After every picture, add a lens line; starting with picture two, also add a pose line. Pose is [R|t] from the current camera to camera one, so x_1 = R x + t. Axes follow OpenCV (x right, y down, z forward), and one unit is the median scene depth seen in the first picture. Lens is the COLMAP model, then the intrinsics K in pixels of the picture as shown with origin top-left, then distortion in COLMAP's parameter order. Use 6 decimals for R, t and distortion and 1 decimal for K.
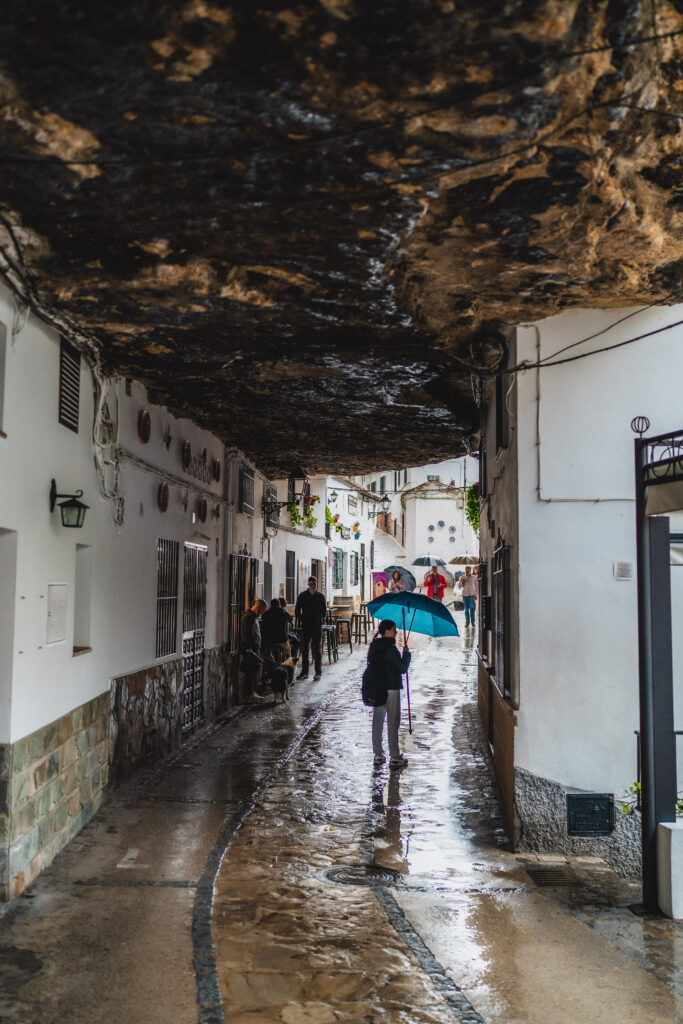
lens RADIAL K [[992.3, 0, 329.4], [0, 992.3, 515.8], [0, 0, 1]] dist [0.008229, 0.008172]
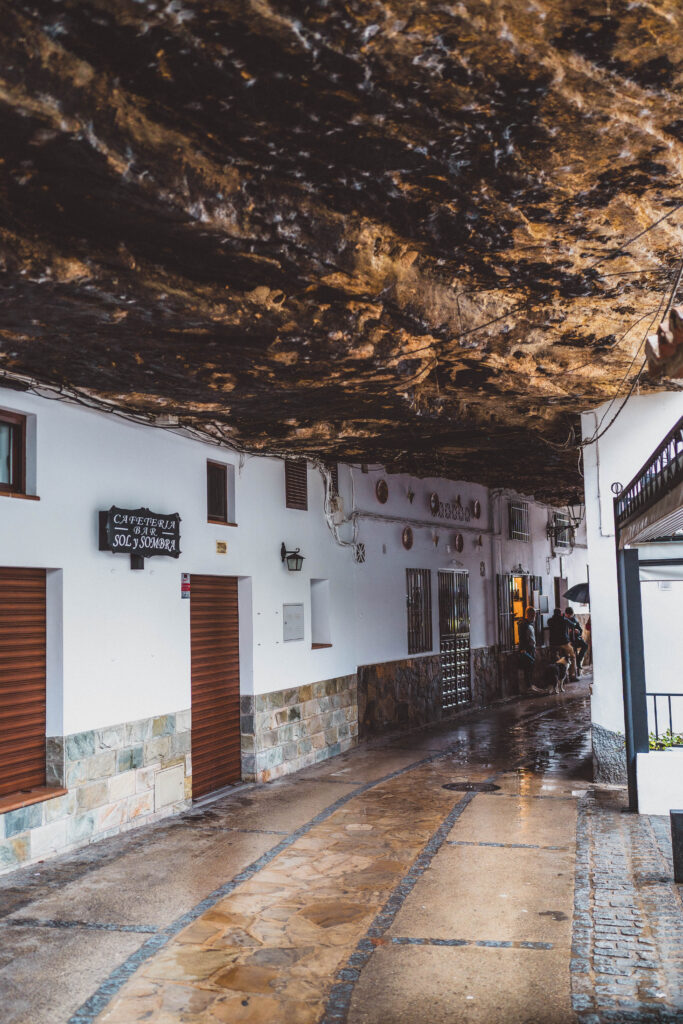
lens RADIAL K [[992.3, 0, 329.4], [0, 992.3, 515.8], [0, 0, 1]] dist [0.008229, 0.008172]
pose [[0.908071, -0.064837, -0.413767, 0.442455], [0.060120, 0.997892, -0.024428, -0.032484], [0.414479, -0.002693, 0.910055, -0.446947]]
